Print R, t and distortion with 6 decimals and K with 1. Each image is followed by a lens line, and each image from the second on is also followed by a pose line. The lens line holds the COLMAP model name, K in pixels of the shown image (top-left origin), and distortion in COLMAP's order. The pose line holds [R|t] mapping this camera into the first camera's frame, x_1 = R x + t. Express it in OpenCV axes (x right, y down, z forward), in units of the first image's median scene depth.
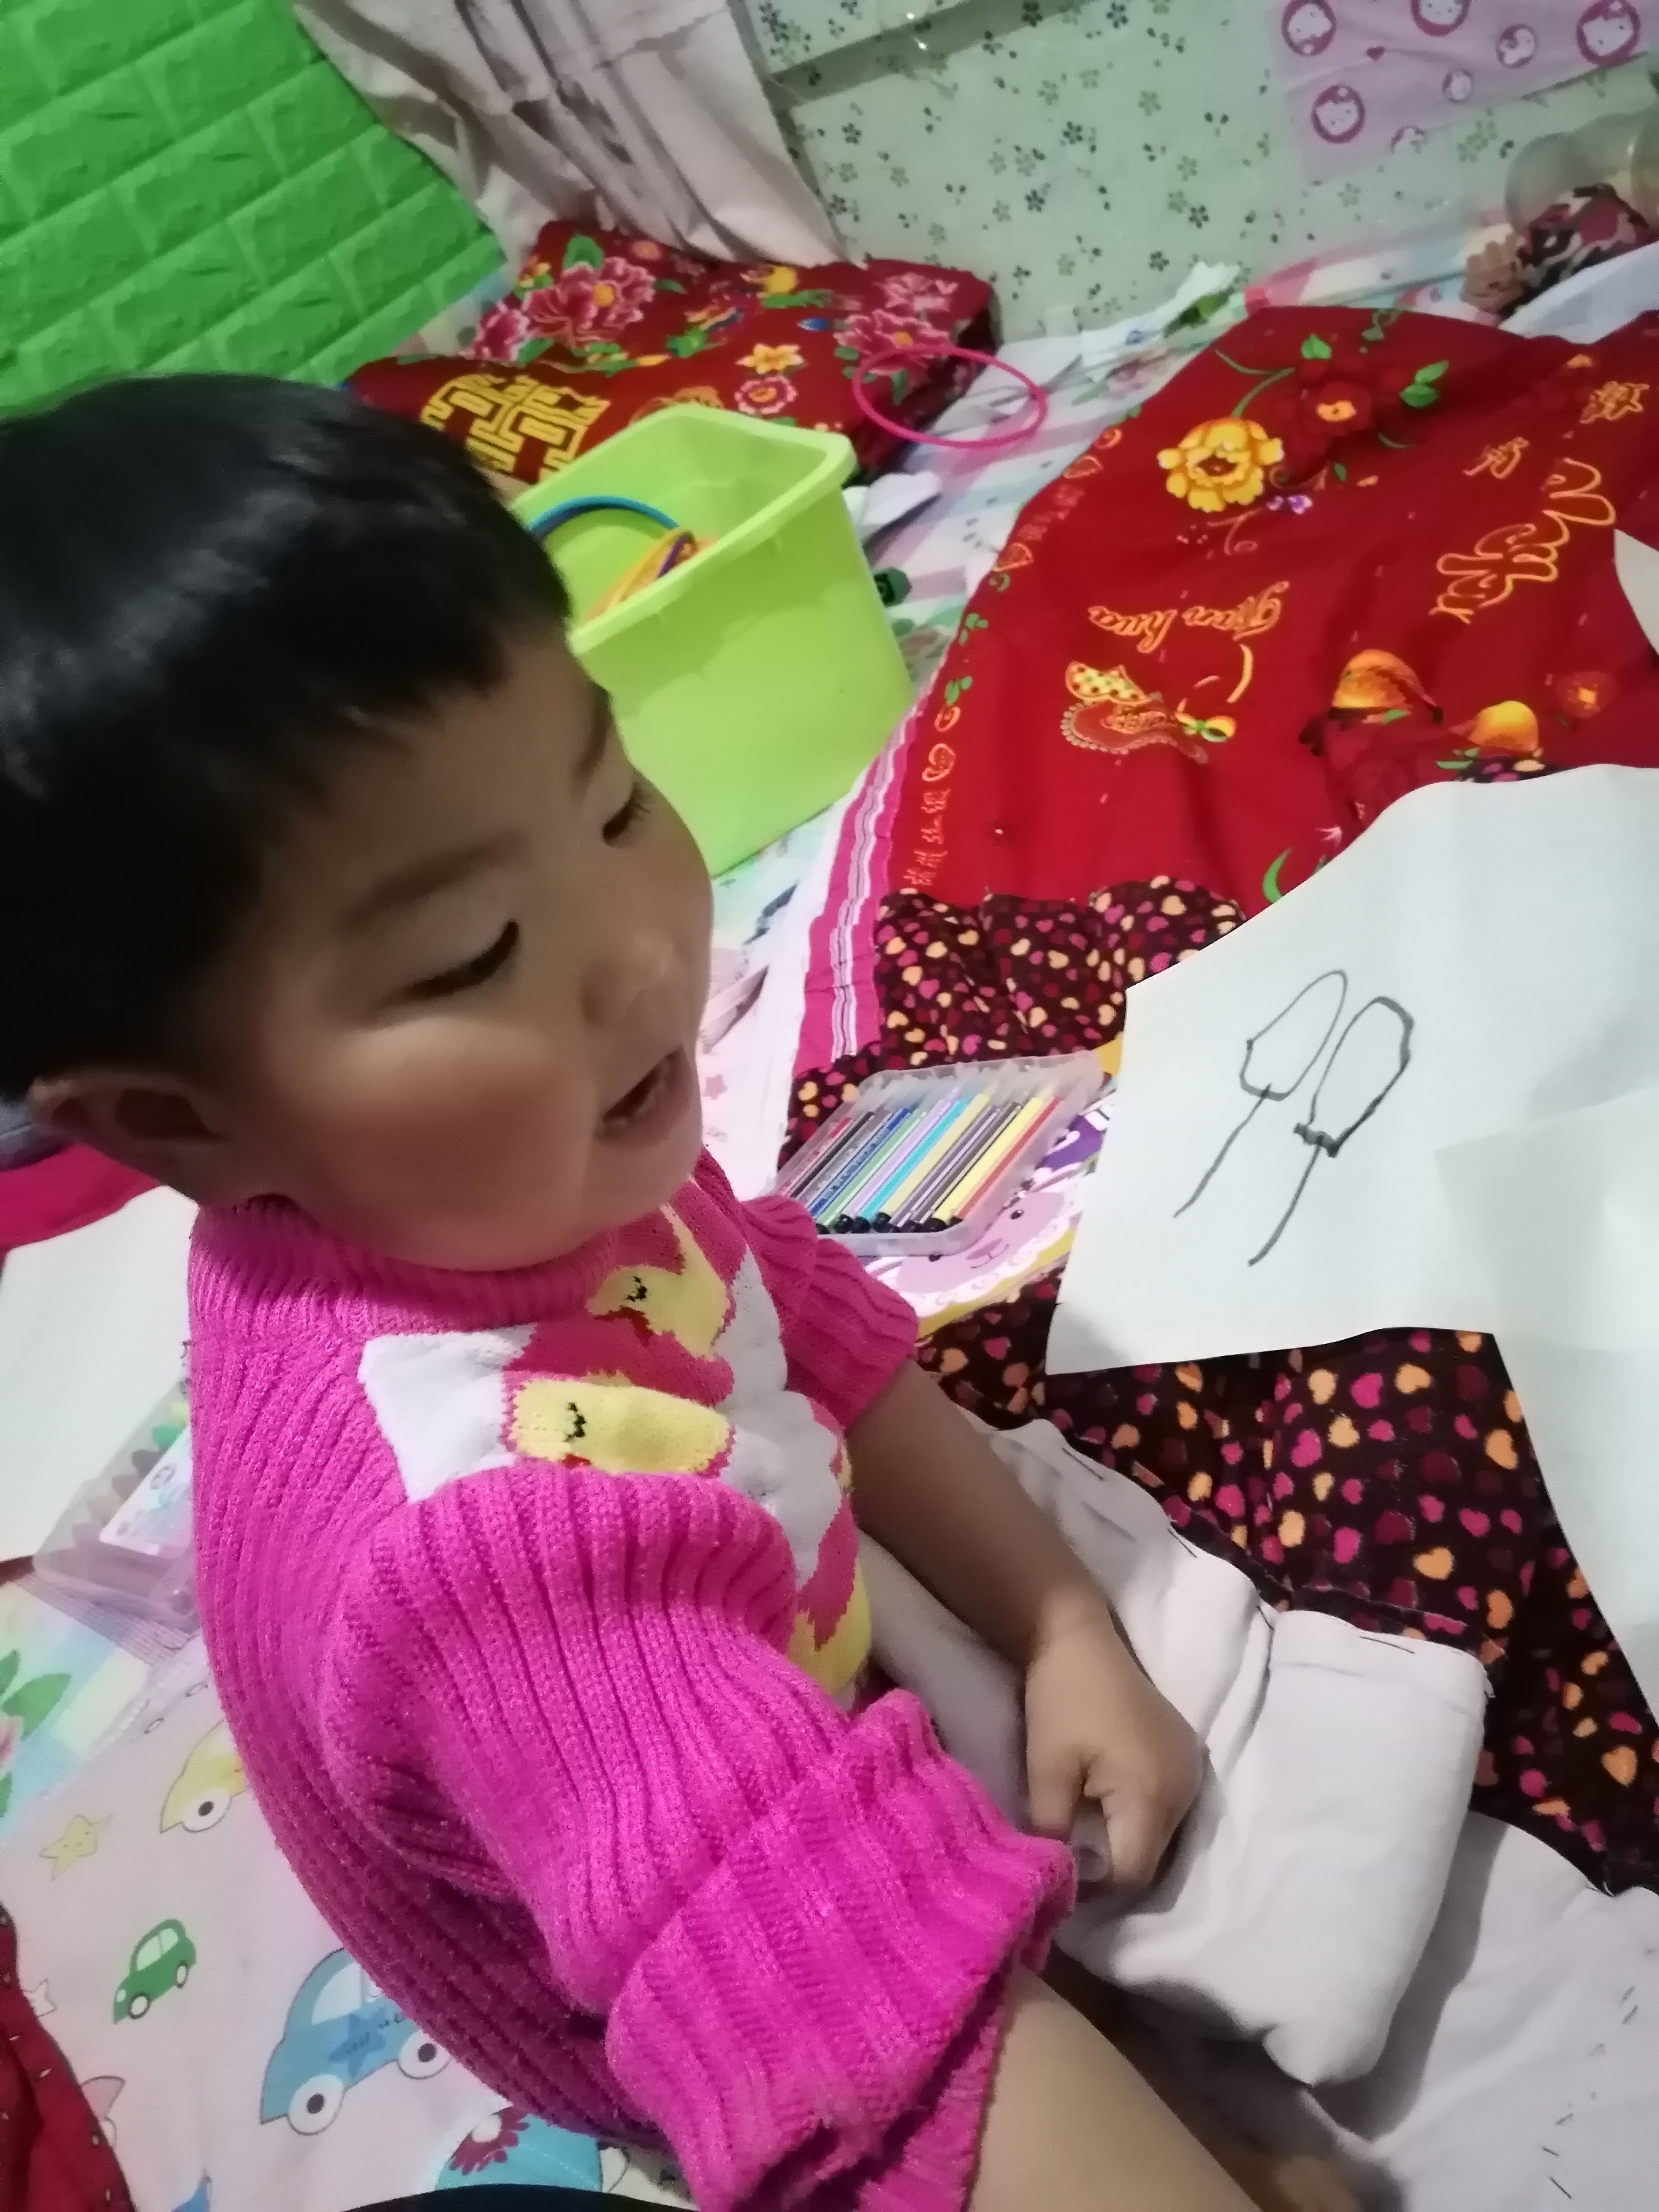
lens RADIAL K [[1647.0, 0, 829.5], [0, 1647.0, 1106.0], [0, 0, 1]] dist [0.083322, -0.137358]
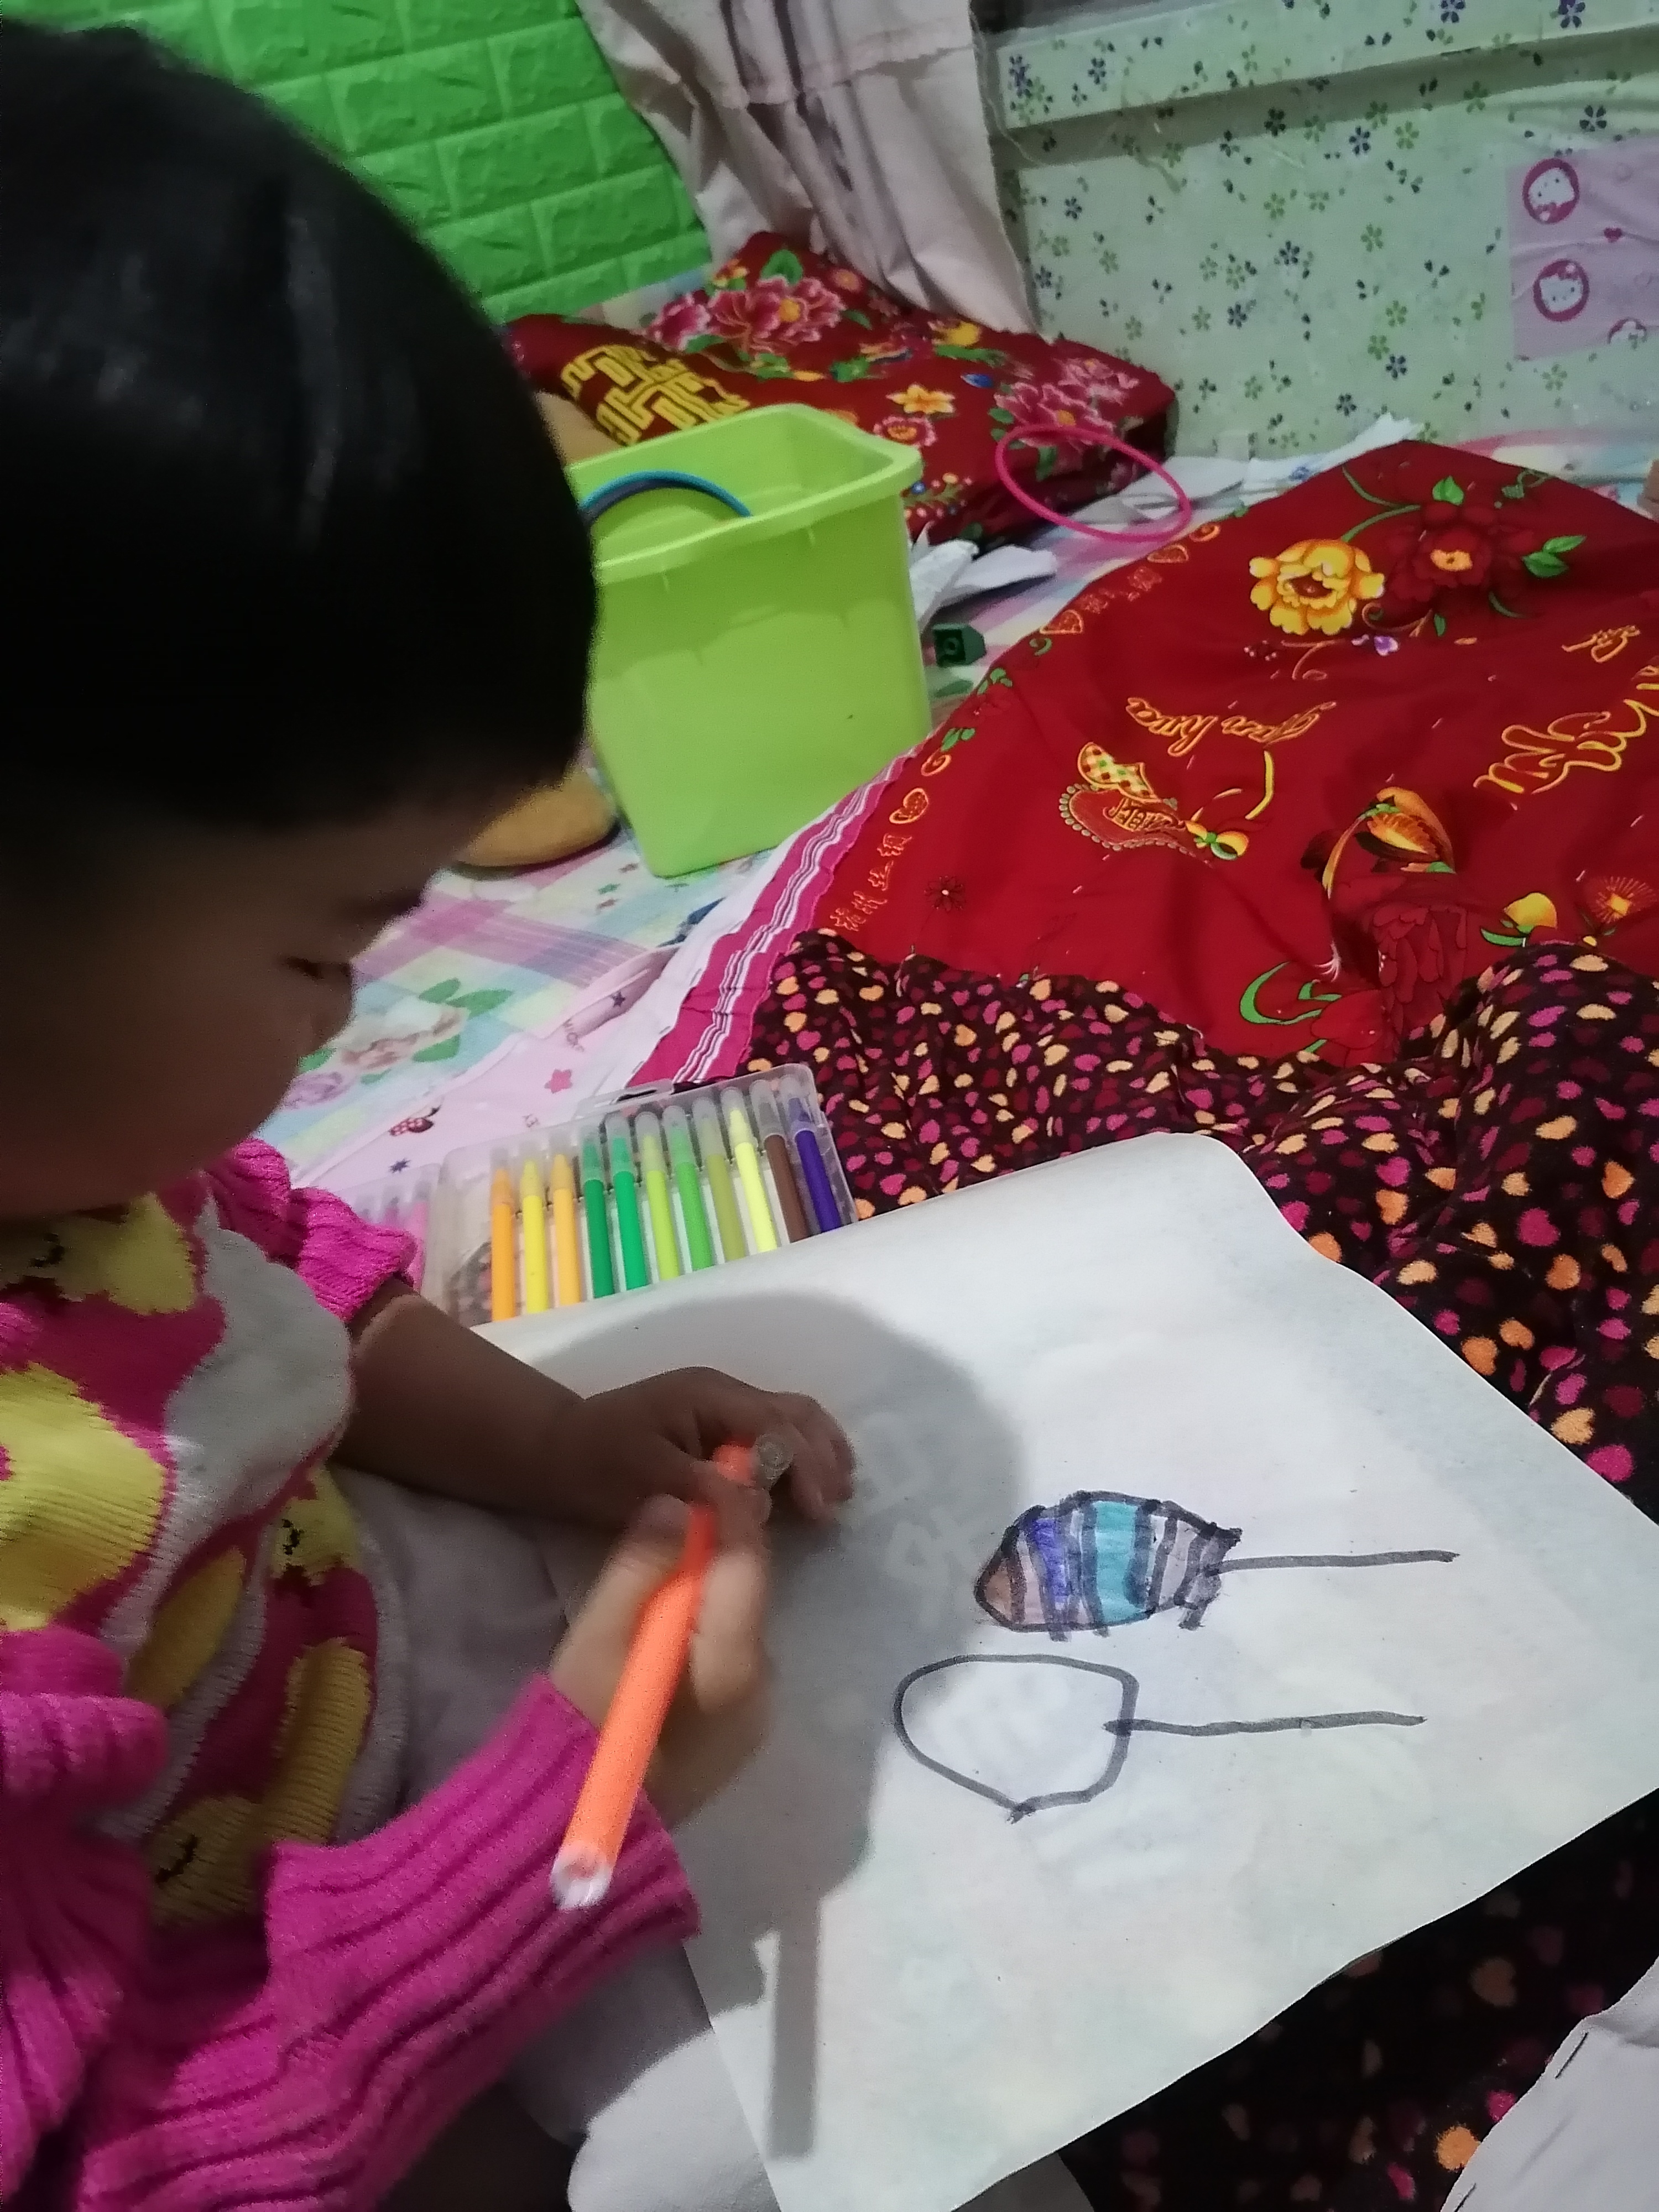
lens RADIAL K [[1647.0, 0, 829.5], [0, 1647.0, 1106.0], [0, 0, 1]] dist [0.083322, -0.137358]
pose [[0.963240, 0.263517, -0.052232, 0.100521], [-0.266031, 0.962718, -0.049005, 0.004956], [0.037371, 0.061098, 0.997432, 0.095440]]
